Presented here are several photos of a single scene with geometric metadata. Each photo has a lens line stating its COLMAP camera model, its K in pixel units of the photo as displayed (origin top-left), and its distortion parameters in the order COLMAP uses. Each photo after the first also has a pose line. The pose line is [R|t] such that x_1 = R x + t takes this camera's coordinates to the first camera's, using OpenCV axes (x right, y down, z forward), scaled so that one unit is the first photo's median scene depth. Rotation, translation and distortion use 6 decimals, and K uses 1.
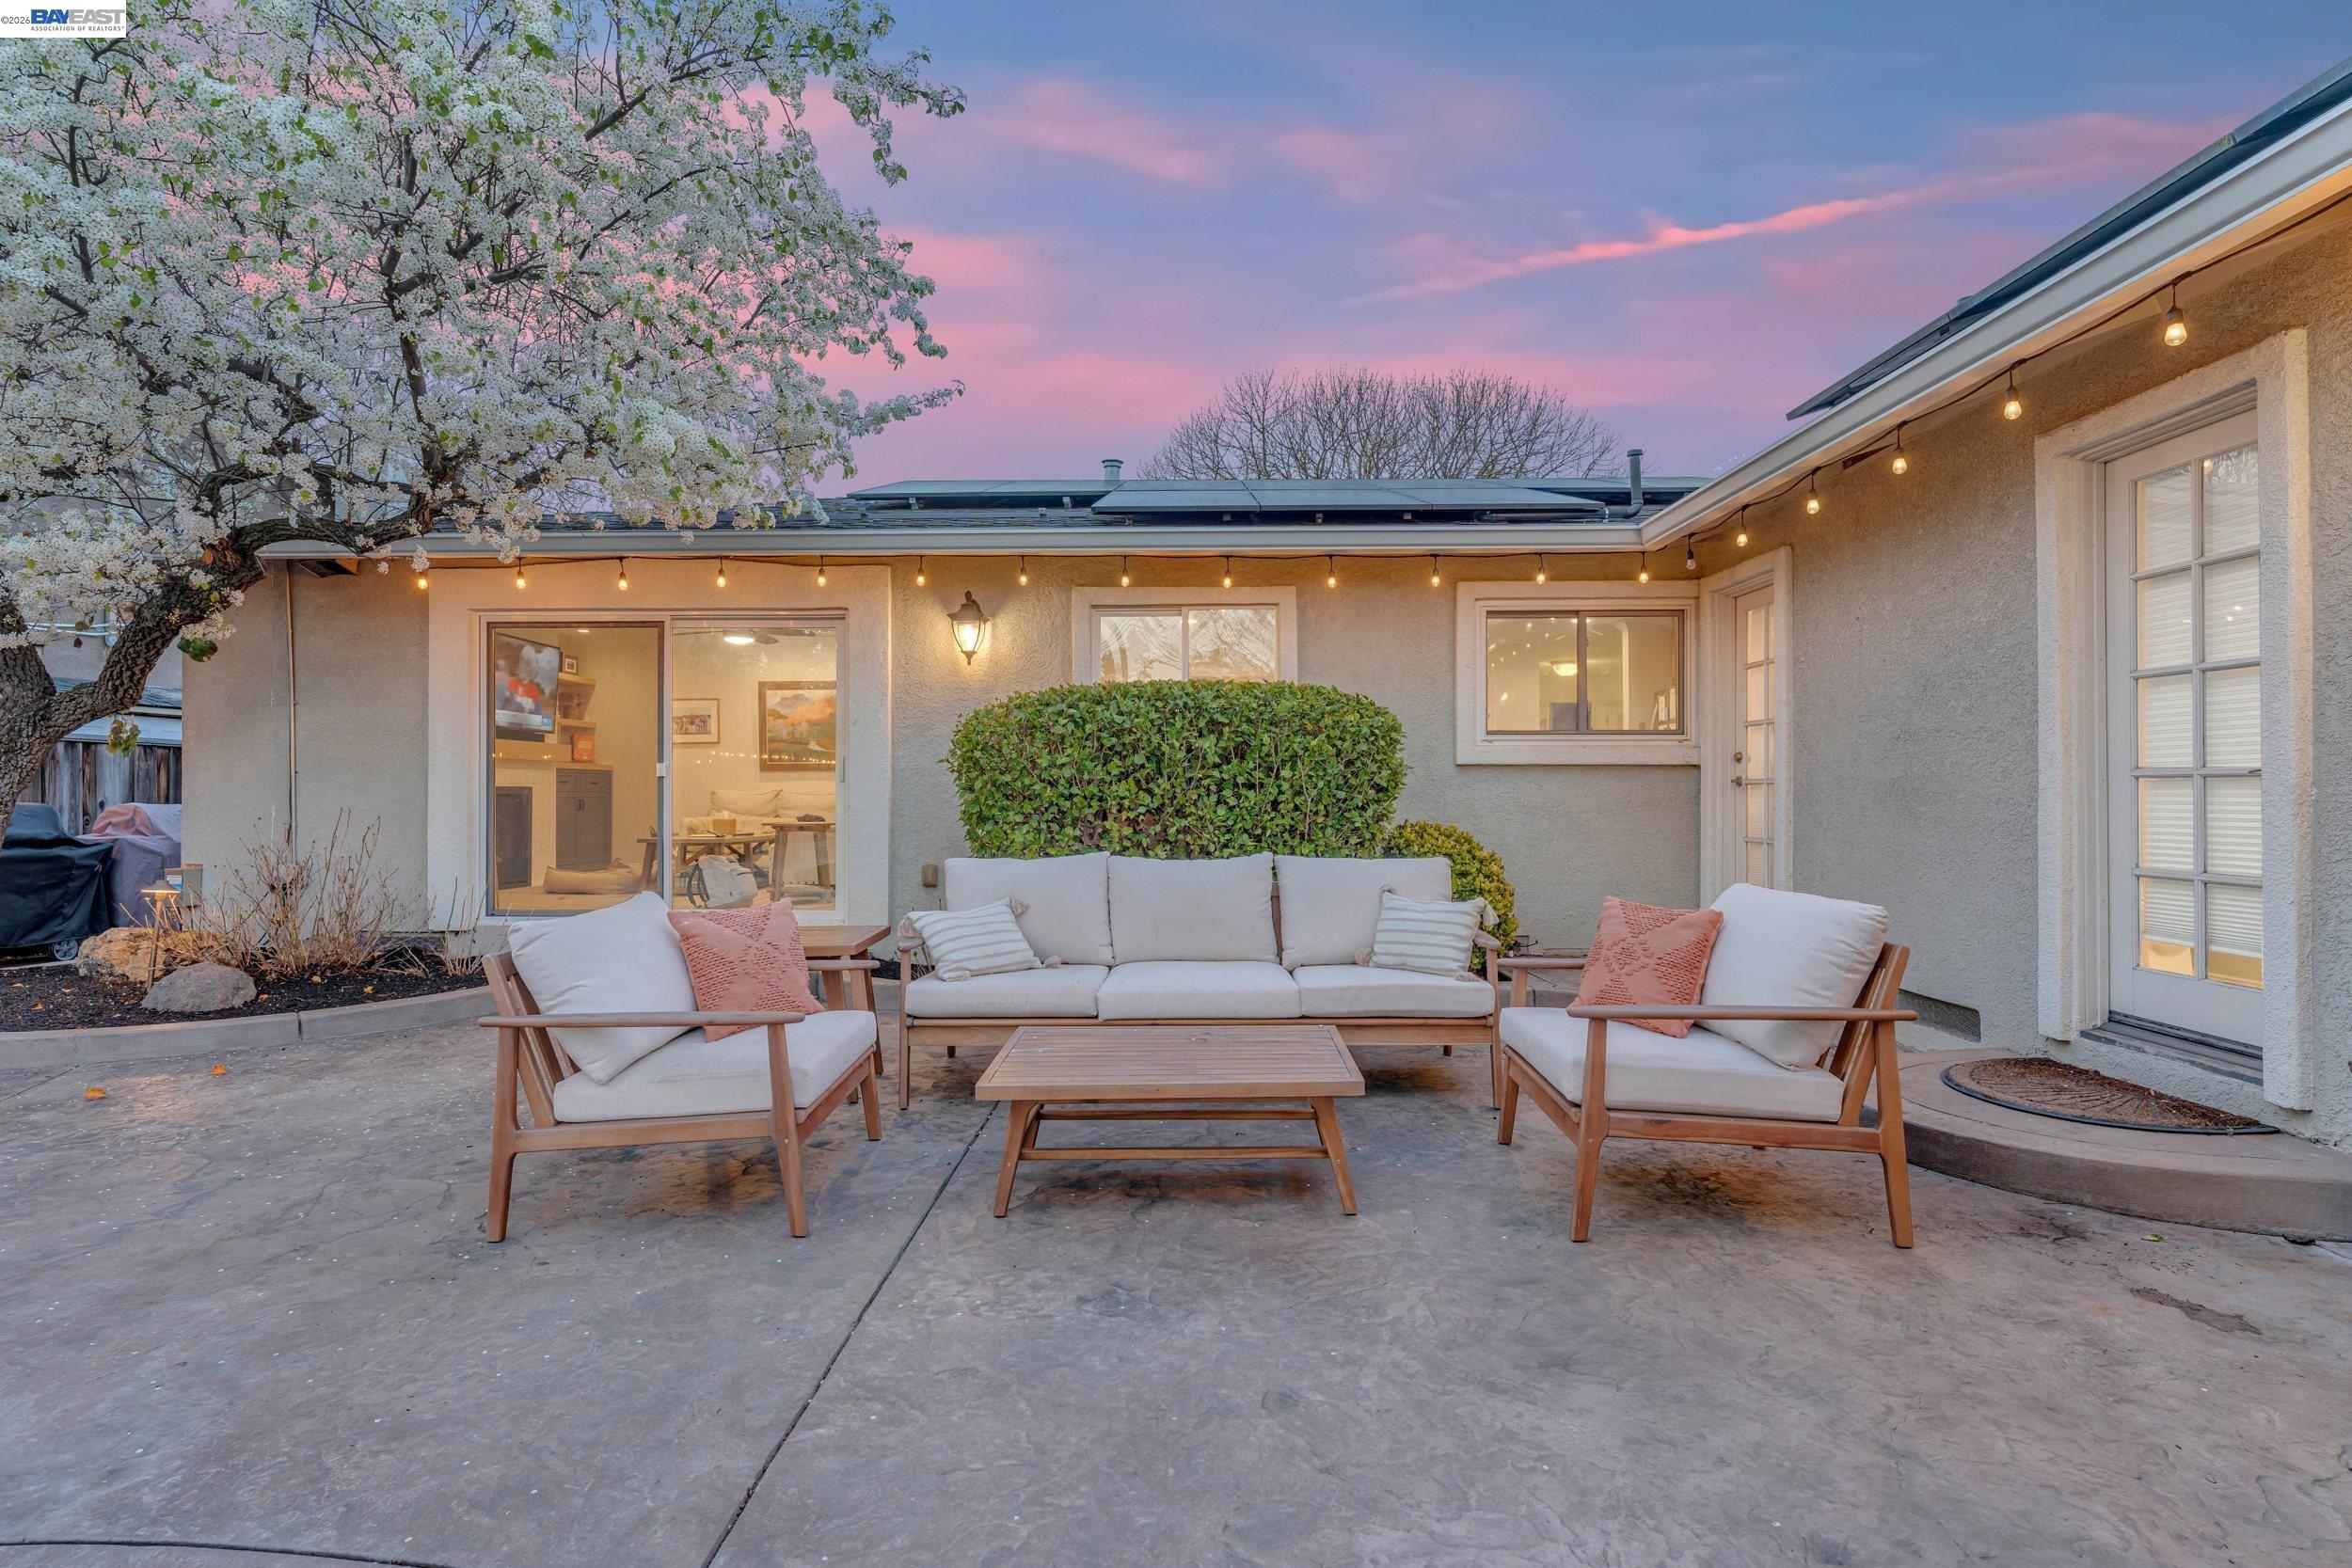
lens RADIAL K [[1120.8, 0, 1184.9], [0, 1120.8, 784.5], [0, 0, 1]] dist [0.002448, -0.000168]
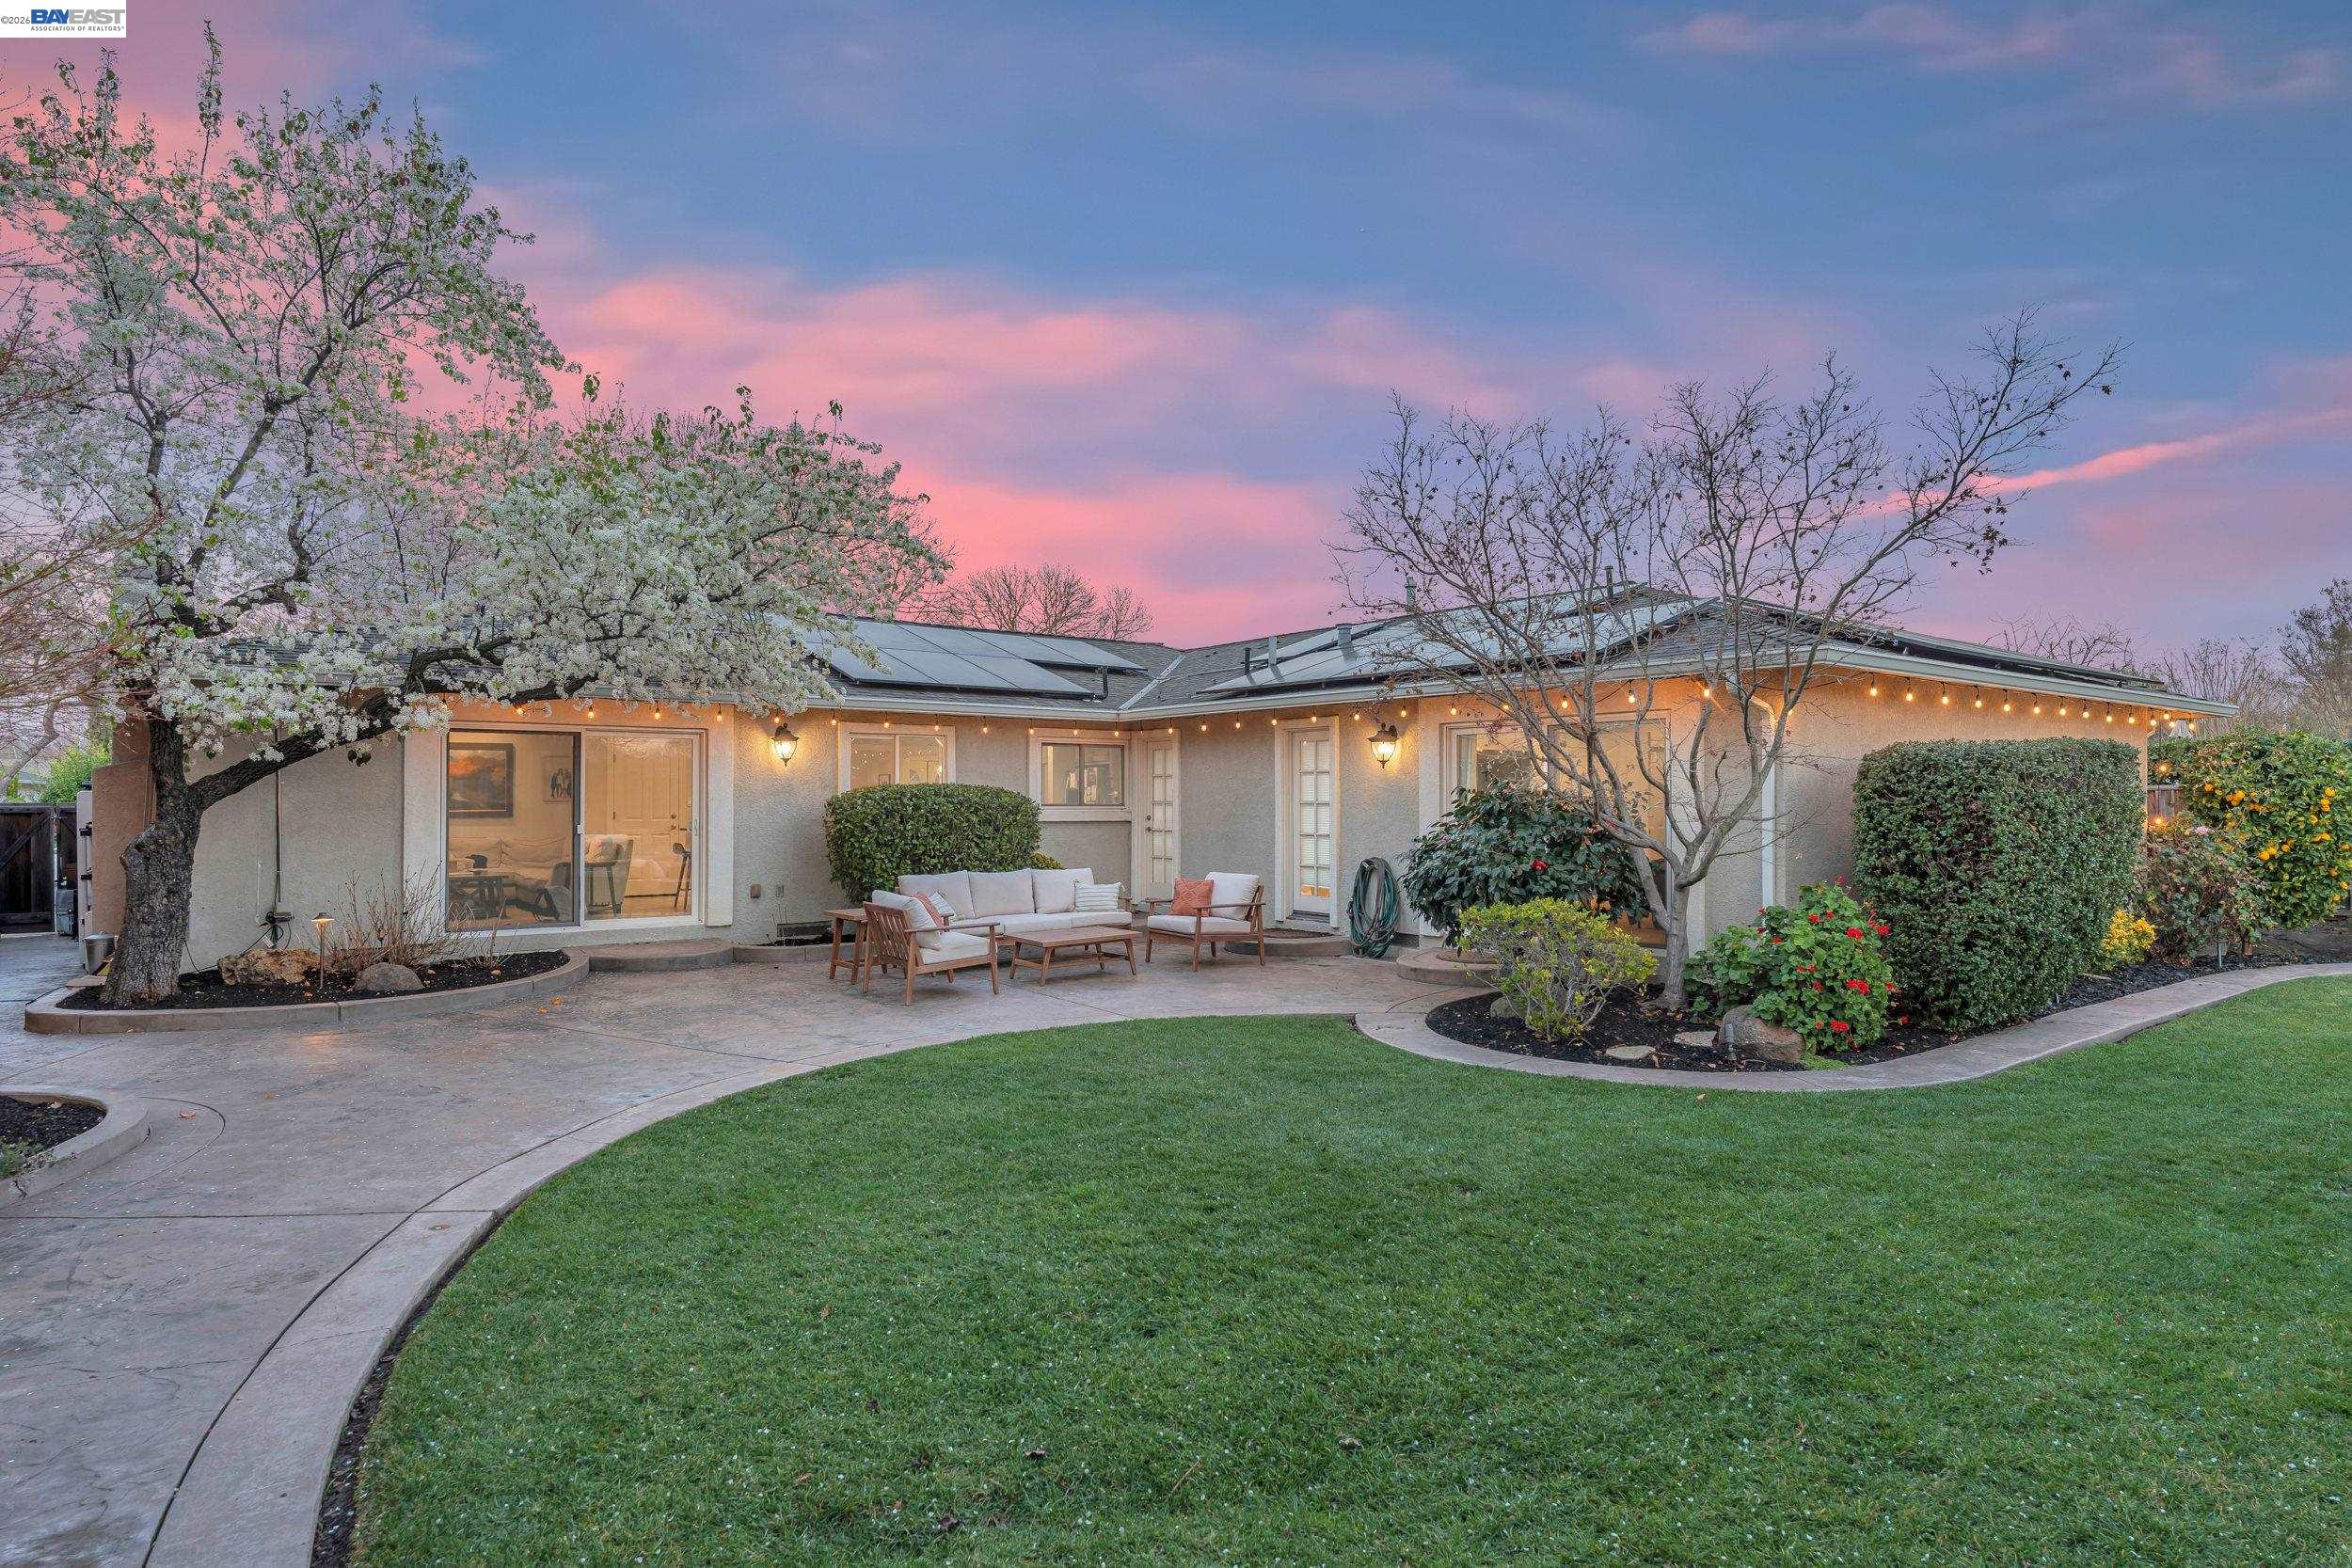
lens RADIAL K [[1309.7, 0, 1190.4], [0, 1309.7, 792.7], [0, 0, 1]] dist [0.005502, -0.000567]
pose [[0.782208, 0.005394, 0.622994, -1.532760], [-0.006407, 0.999979, -0.000613, -0.110050], [-0.622984, -0.003512, 0.782227, -1.530791]]
